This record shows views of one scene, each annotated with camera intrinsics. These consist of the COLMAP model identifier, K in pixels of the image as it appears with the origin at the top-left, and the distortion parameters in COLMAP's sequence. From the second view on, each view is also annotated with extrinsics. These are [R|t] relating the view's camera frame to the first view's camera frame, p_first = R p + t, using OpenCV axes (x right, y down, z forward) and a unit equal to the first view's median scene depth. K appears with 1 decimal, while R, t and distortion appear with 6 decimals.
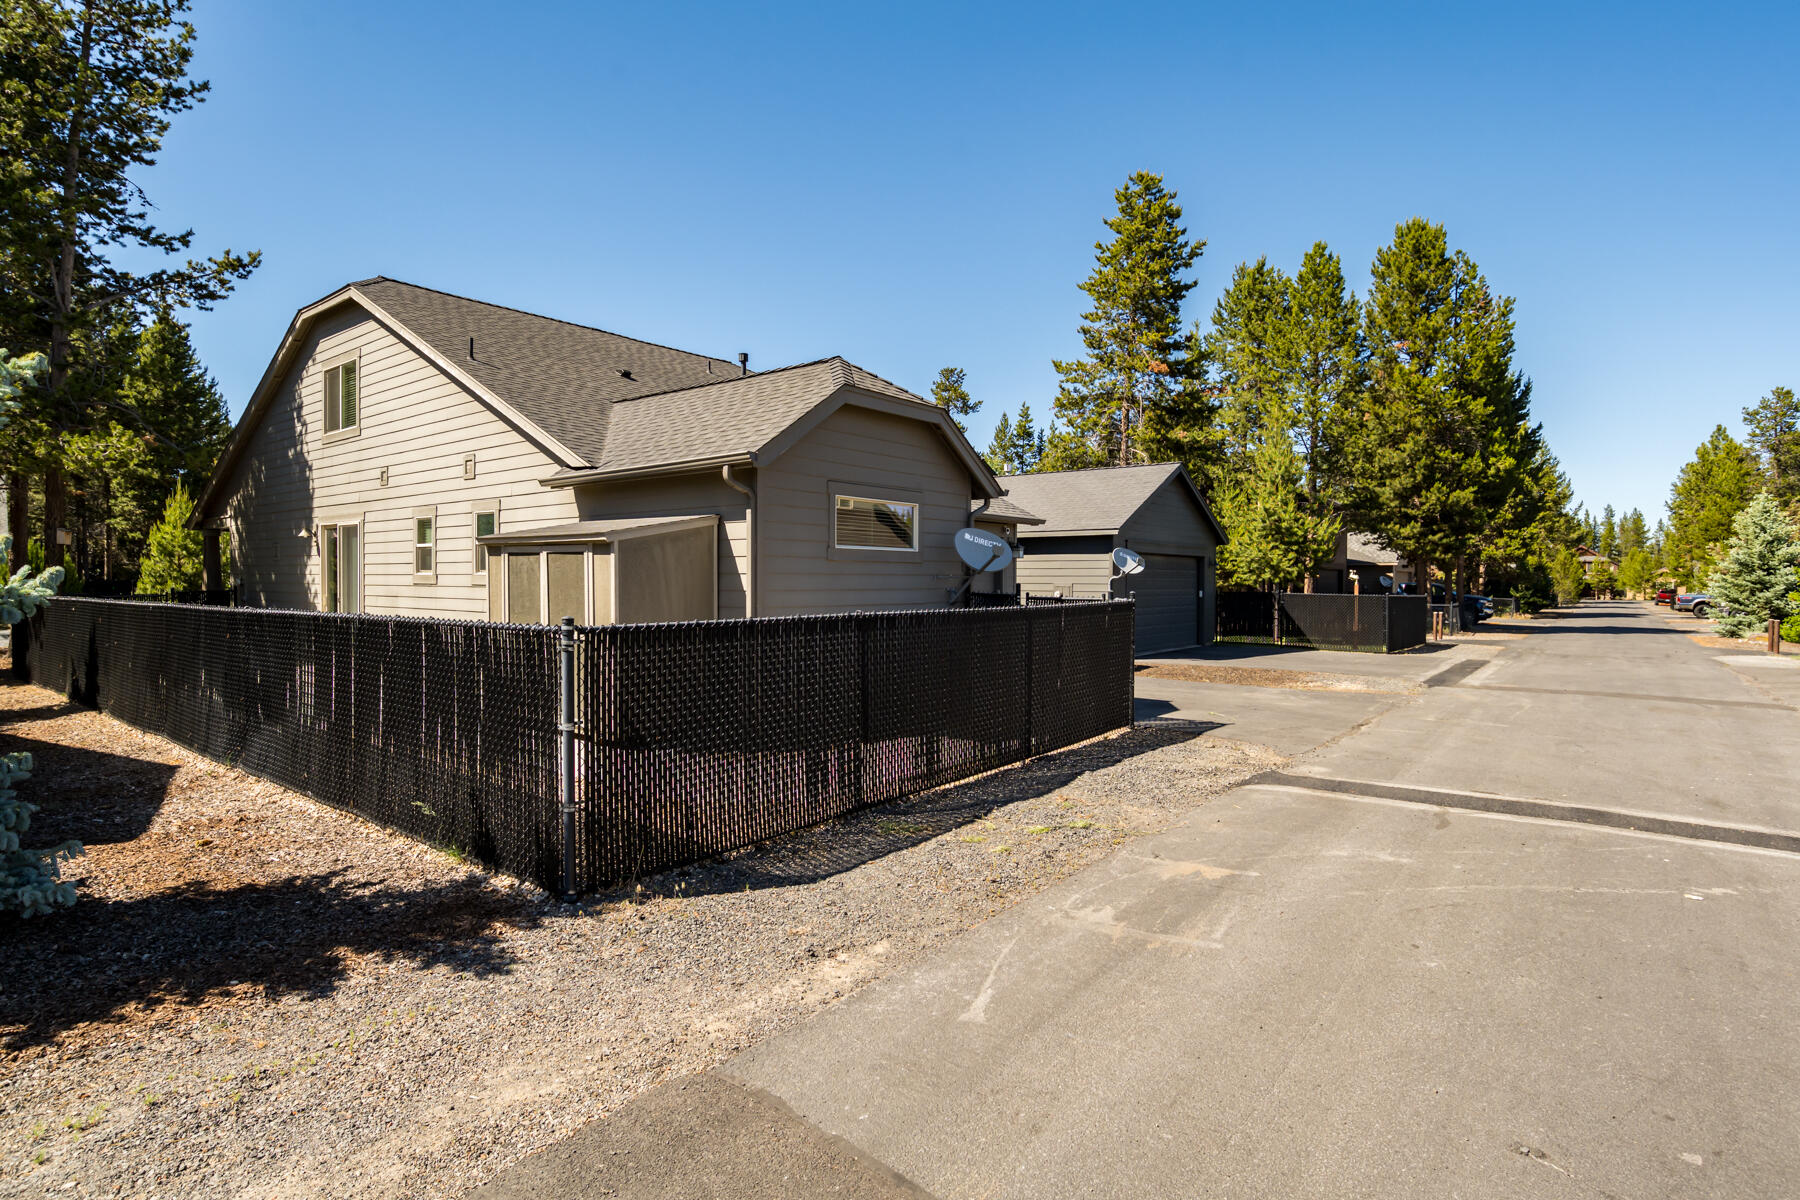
lens RADIAL K [[910.2, 0, 895.6], [0, 910.2, 598.1], [0, 0, 1]] dist [-0.021873, 0.010994]
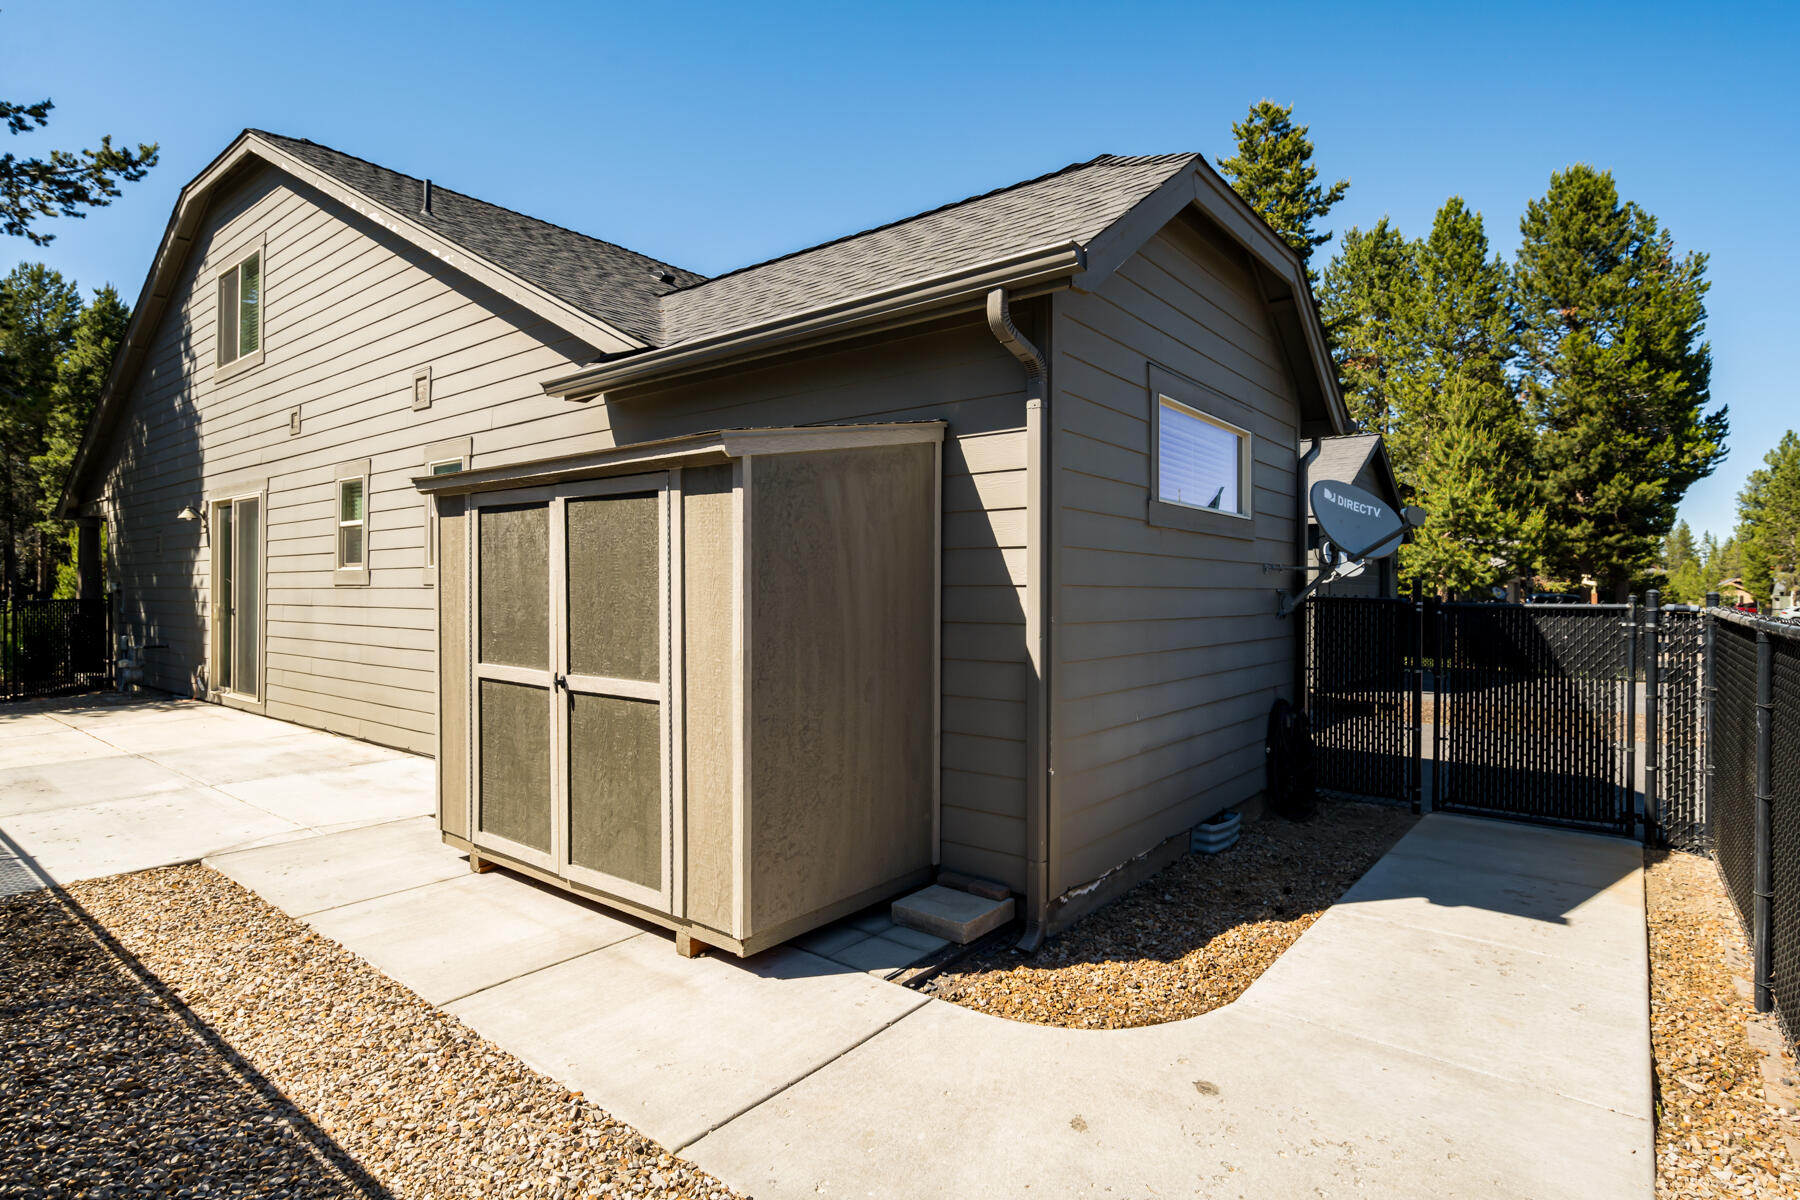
lens RADIAL K [[895.8, 0, 913.0], [0, 895.8, 594.8], [0, 0, 1]] dist [-0.015516, 0.006791]
pose [[0.999467, 0.000829, 0.032637, -0.106103], [-0.000153, 0.999786, -0.020691, 0.002598], [-0.032647, 0.020675, 0.999253, 0.259256]]
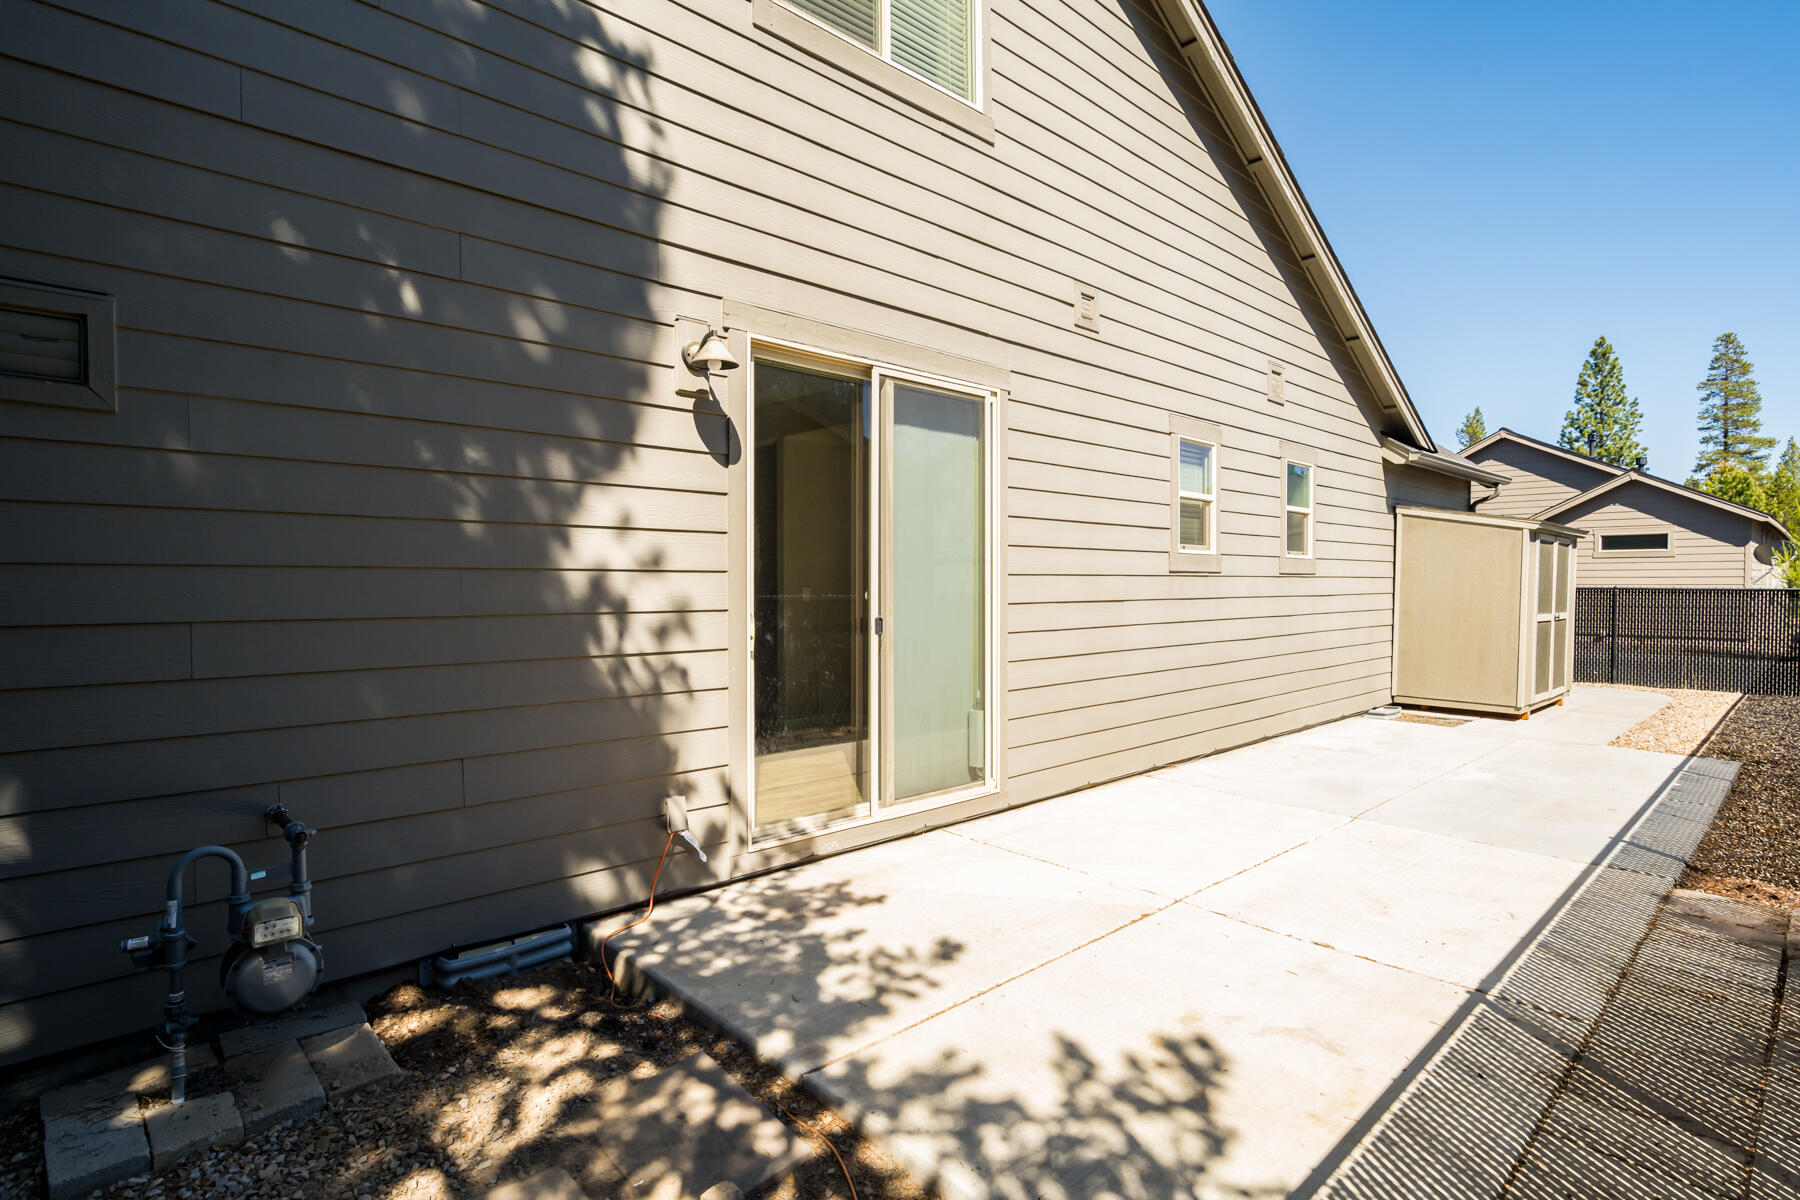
lens RADIAL K [[910.2, 0, 895.6], [0, 910.2, 598.1], [0, 0, 1]] dist [-0.021873, 0.010994]
pose [[0.125059, -0.022692, 0.991890, -0.737780], [0.020954, 0.999576, 0.020226, -0.010538], [-0.991928, 0.018254, 0.125482, 0.775325]]
